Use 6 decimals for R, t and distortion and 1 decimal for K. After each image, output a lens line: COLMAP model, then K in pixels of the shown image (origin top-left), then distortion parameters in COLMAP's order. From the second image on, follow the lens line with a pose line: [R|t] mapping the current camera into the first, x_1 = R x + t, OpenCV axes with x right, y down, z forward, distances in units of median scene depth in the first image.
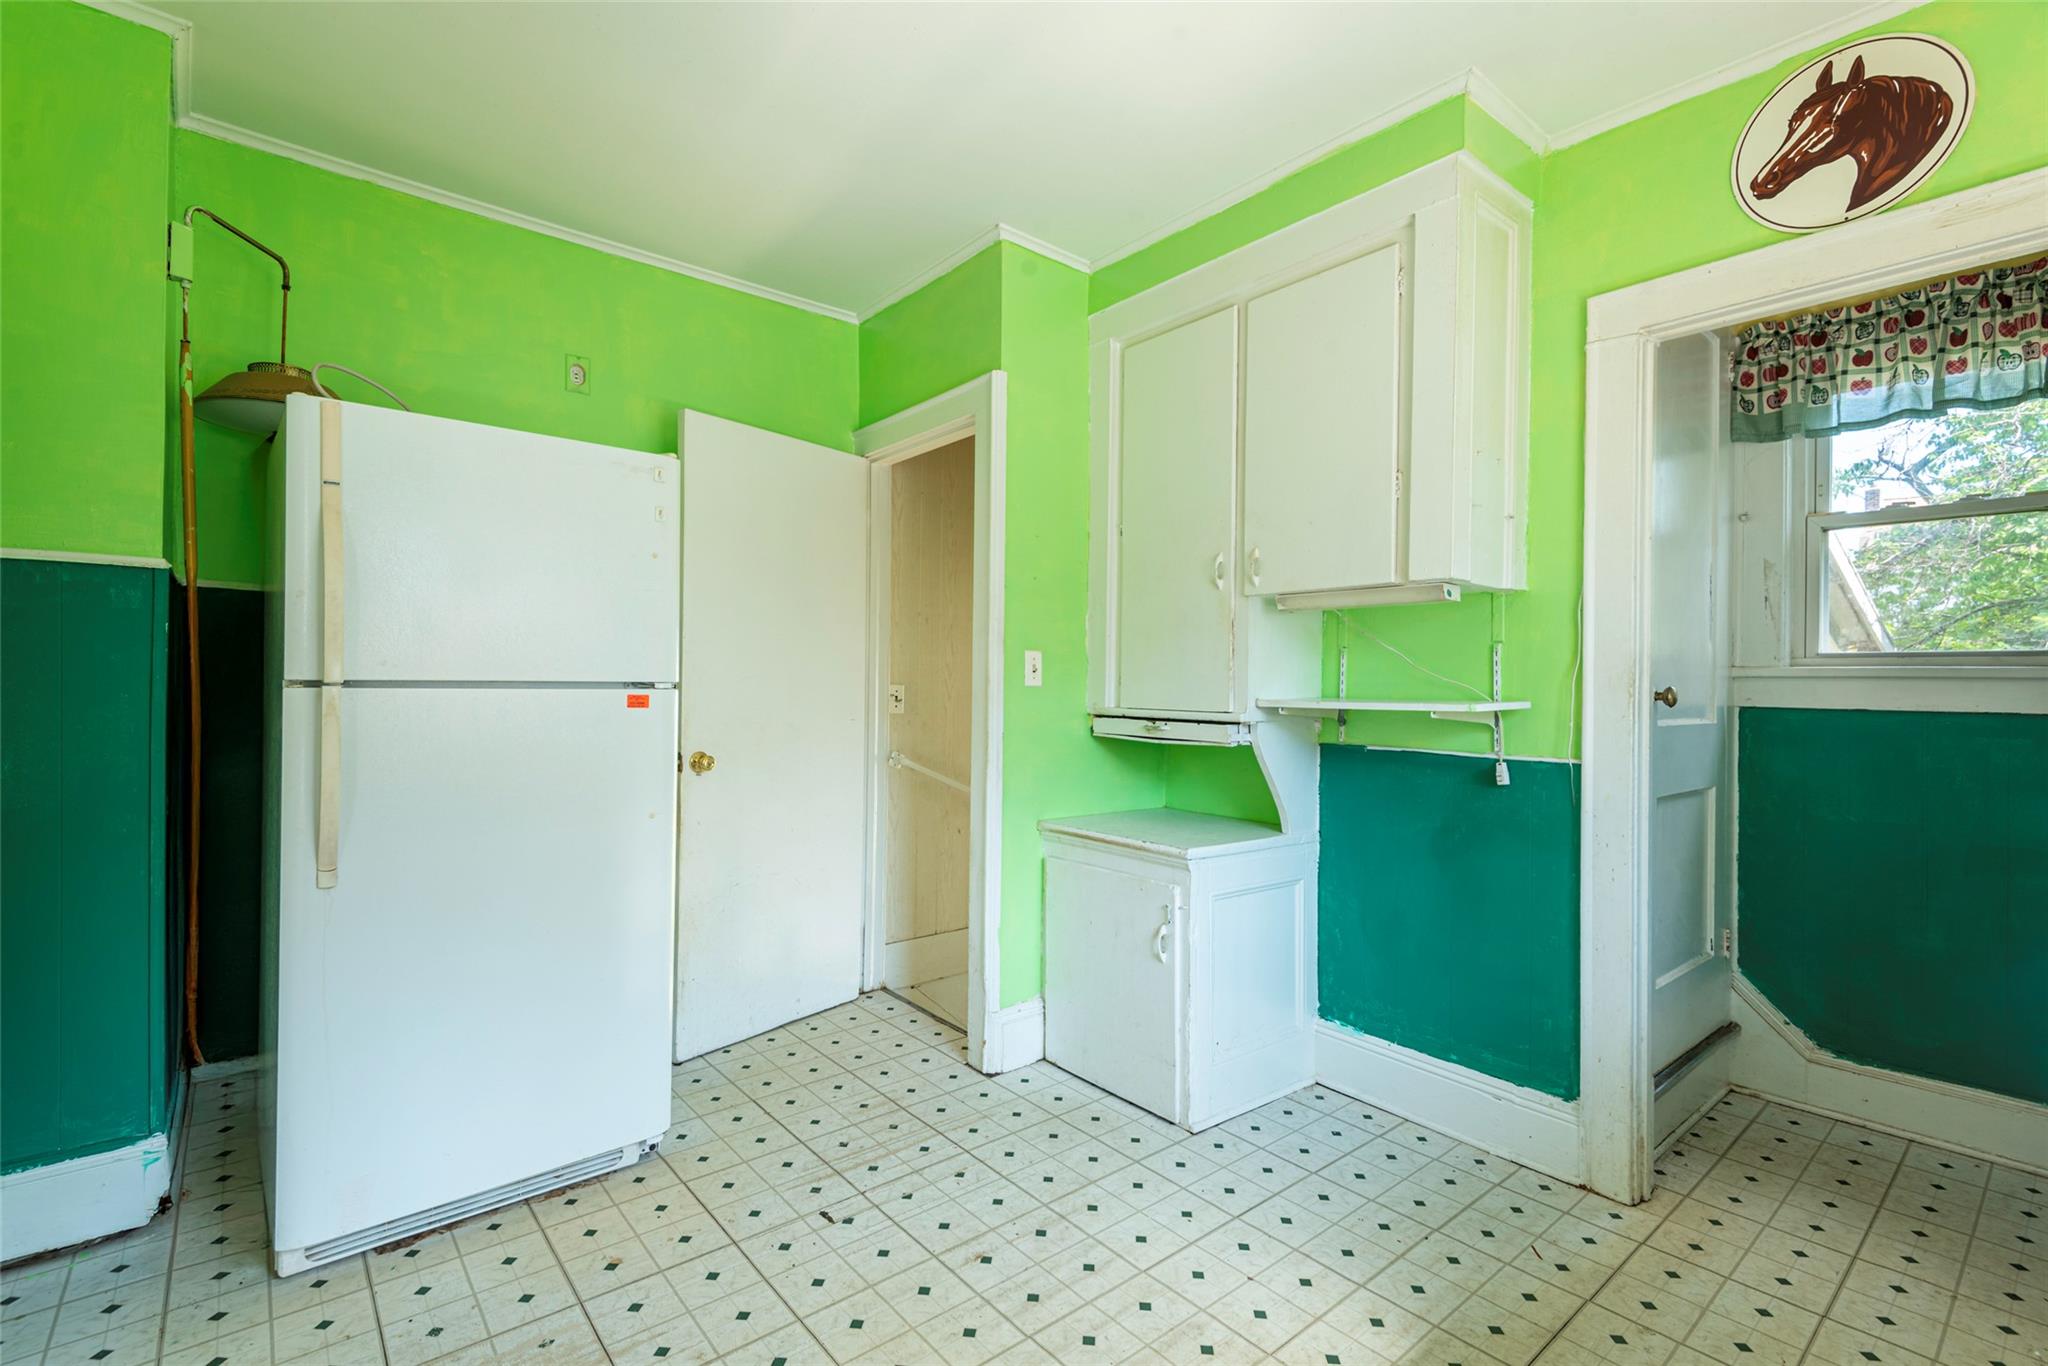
lens RADIAL K [[944.2, 0, 1028.6], [0, 944.2, 667.7], [0, 0, 1]] dist [0.027188, -0.013453]
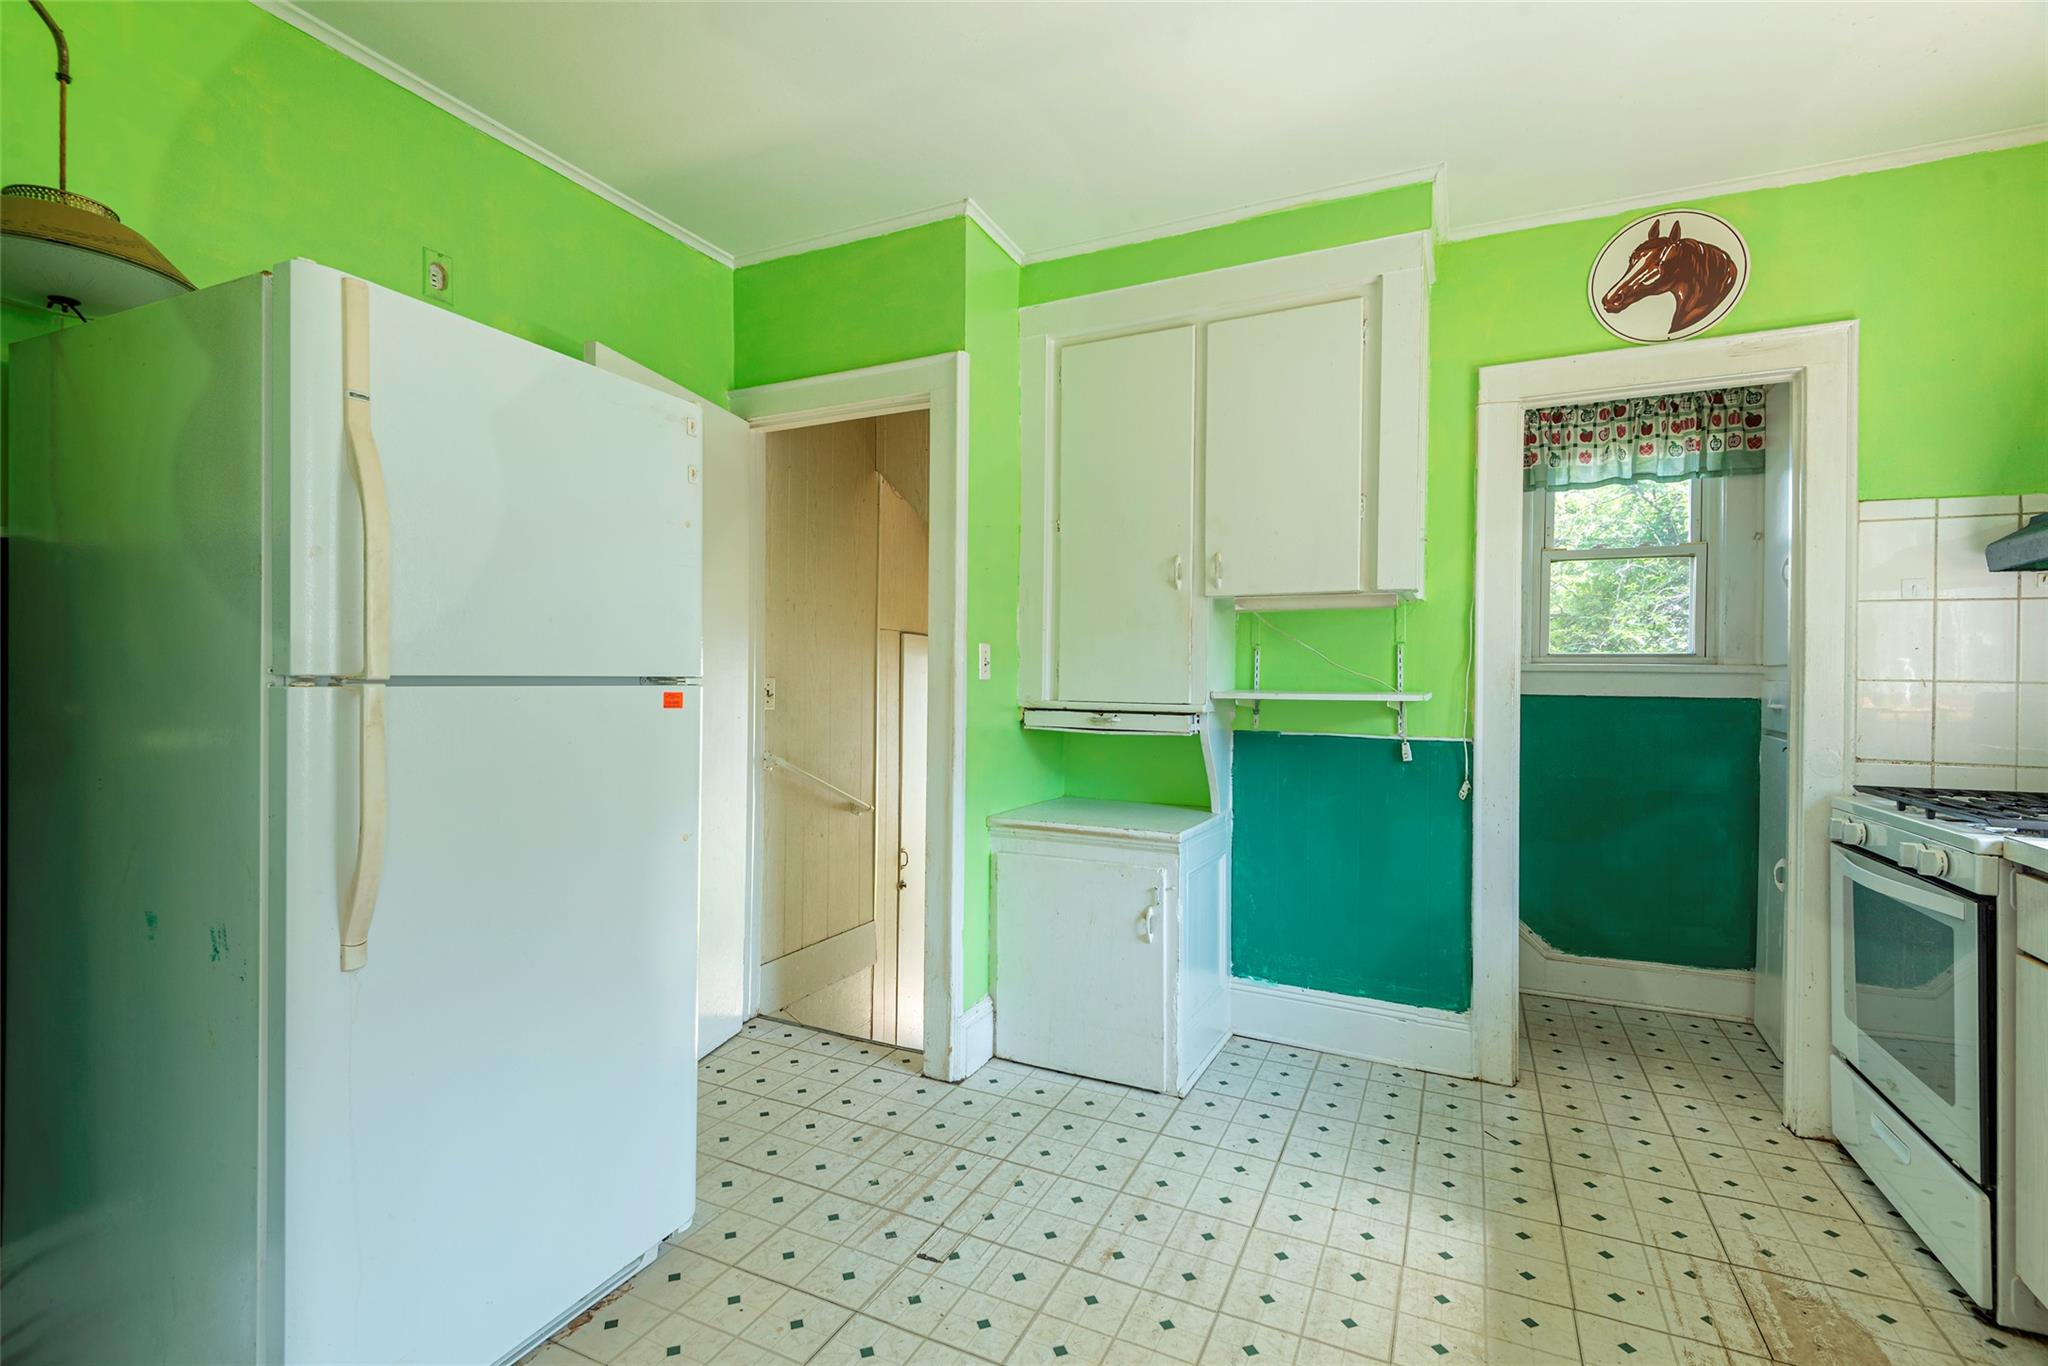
lens RADIAL K [[944.2, 0, 1028.0], [0, 944.2, 669.0], [0, 0, 1]] dist [0.027188, -0.013453]
pose [[0.905912, 0.002263, 0.423460, -0.433160], [-0.007083, 0.999927, 0.009808, -0.001647], [-0.423407, -0.011884, 0.905862, 0.111744]]
